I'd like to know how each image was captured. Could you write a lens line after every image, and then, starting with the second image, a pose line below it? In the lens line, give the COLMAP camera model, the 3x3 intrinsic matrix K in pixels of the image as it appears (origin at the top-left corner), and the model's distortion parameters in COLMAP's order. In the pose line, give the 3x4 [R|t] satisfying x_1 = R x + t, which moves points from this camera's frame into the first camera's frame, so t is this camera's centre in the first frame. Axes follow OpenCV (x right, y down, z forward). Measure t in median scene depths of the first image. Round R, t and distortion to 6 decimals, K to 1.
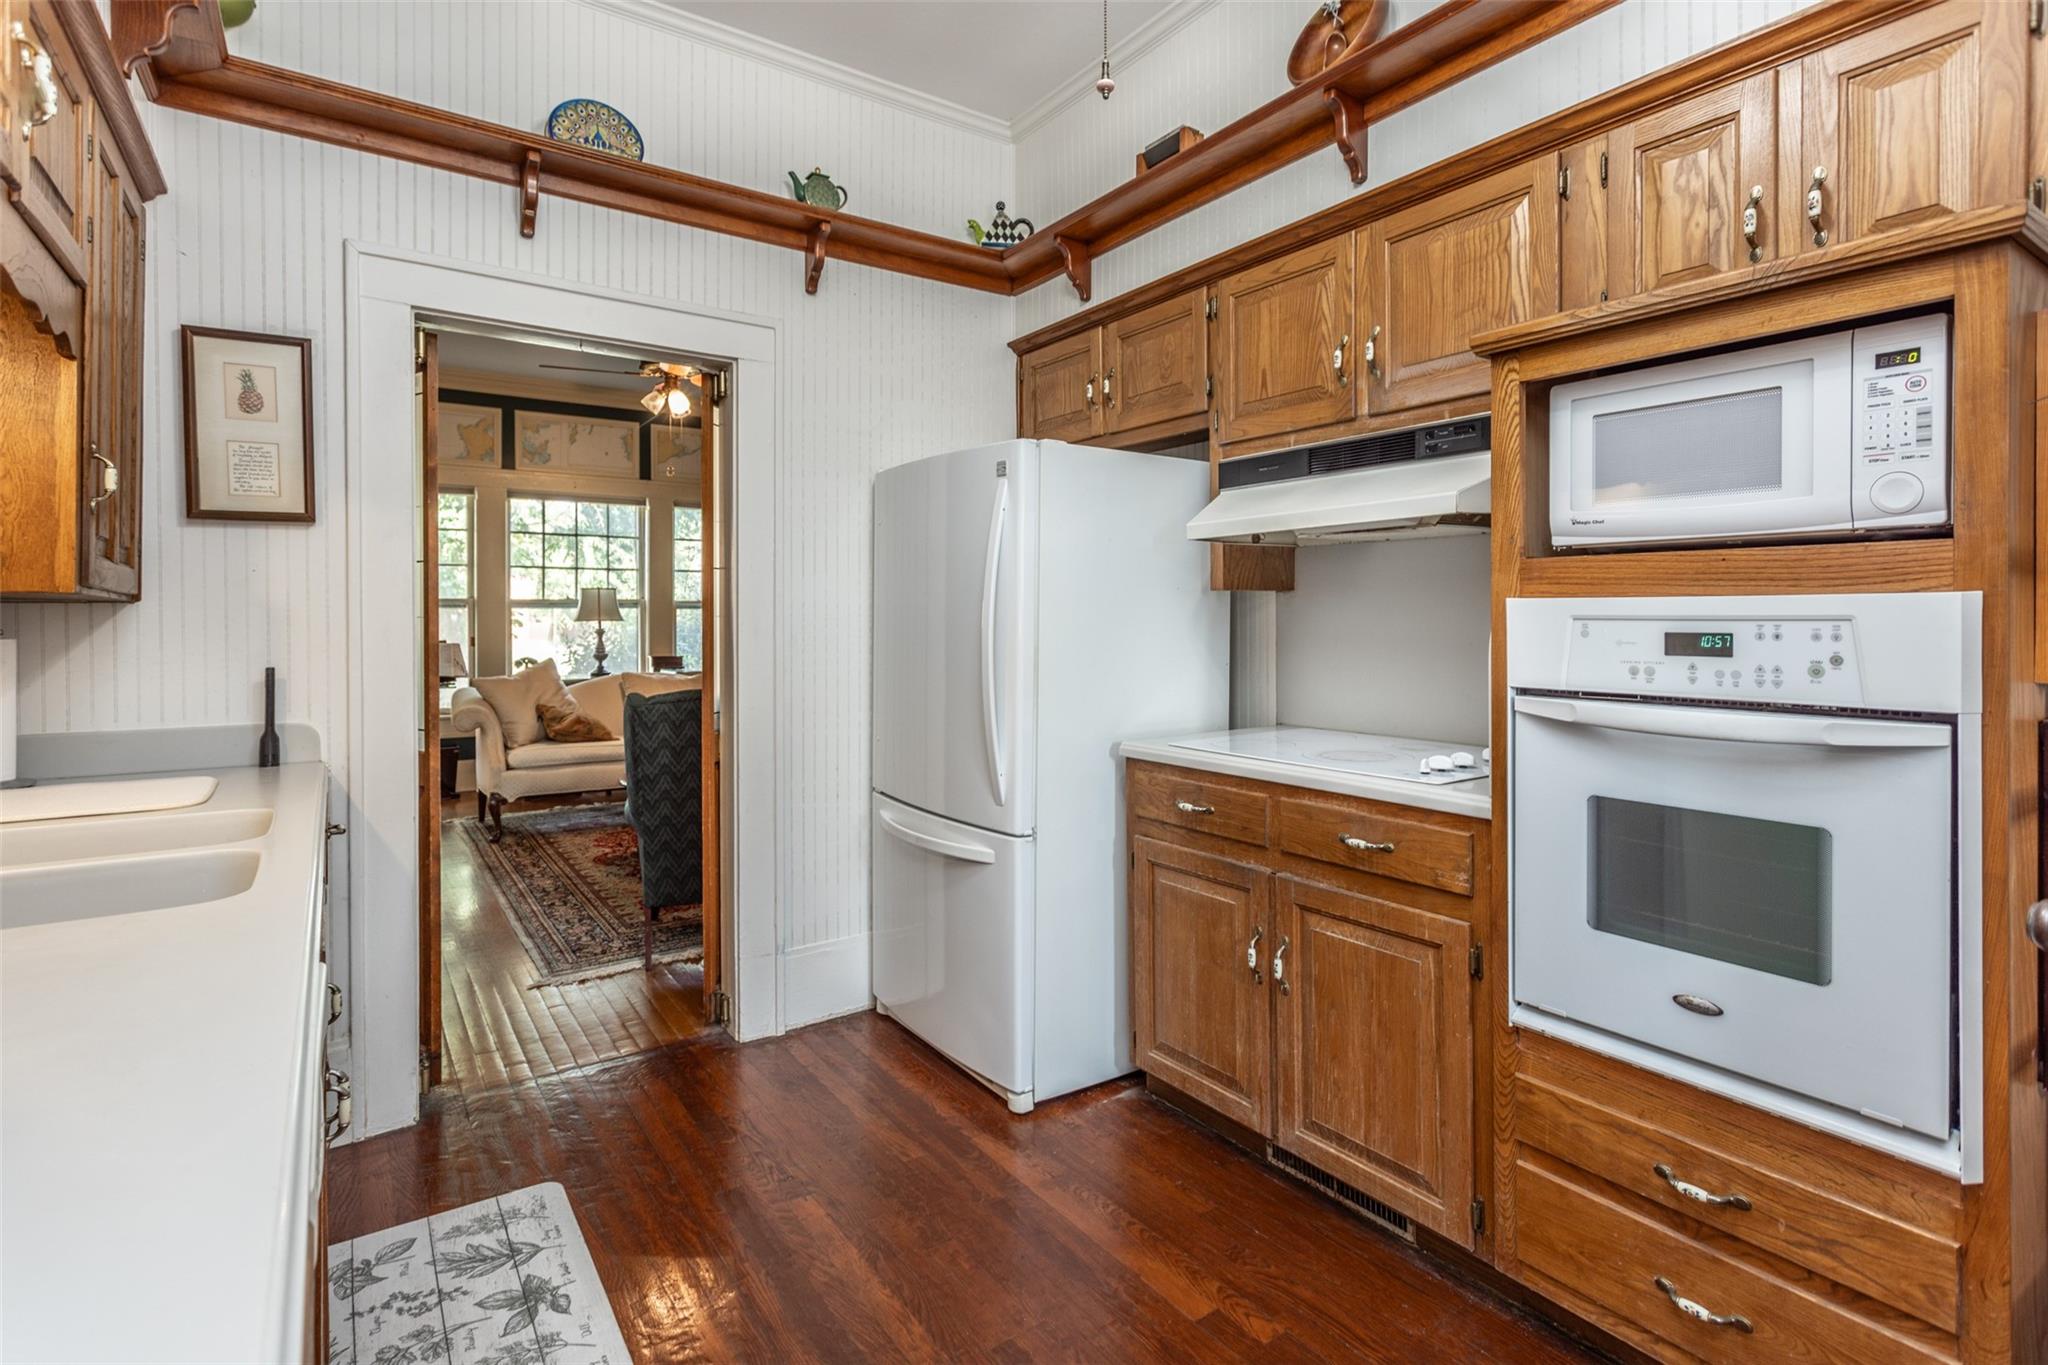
lens RADIAL K [[1002.5, 0, 1037.9], [0, 1002.5, 618.2], [0, 0, 1]] dist [0.001437, -0.000111]
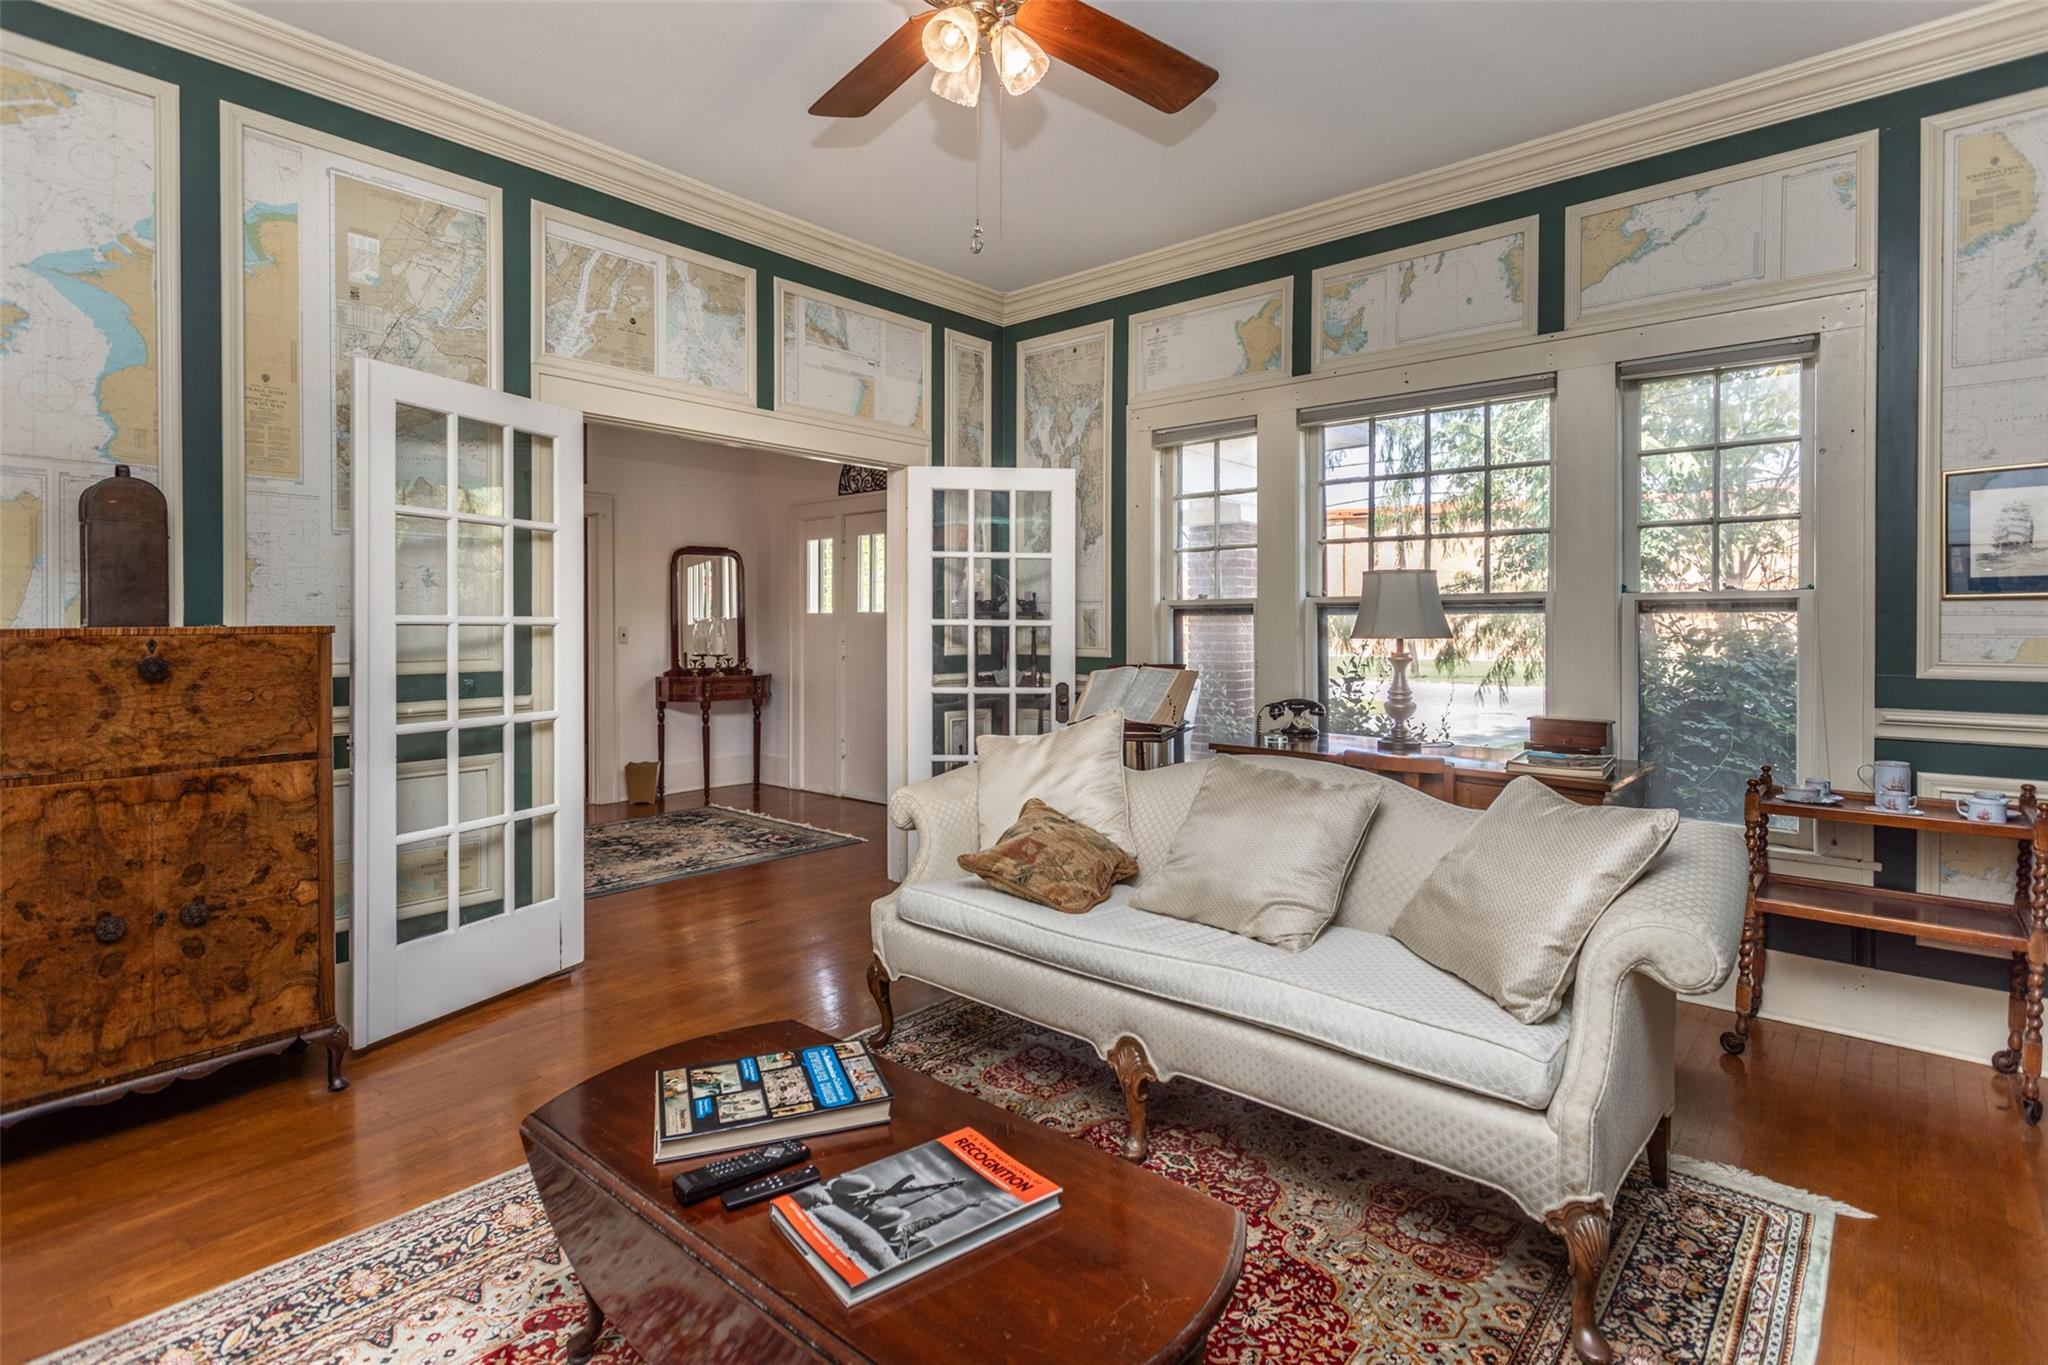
lens RADIAL K [[1002.5, 0, 1031.5], [0, 1002.5, 634.9], [0, 0, 1]] dist [0.001437, -0.000111]
pose [[0.238251, 0.010297, -0.971149, 0.001033], [-0.005831, 0.999941, 0.009172, -0.002635], [0.971186, 0.003478, 0.238297, 0.698838]]
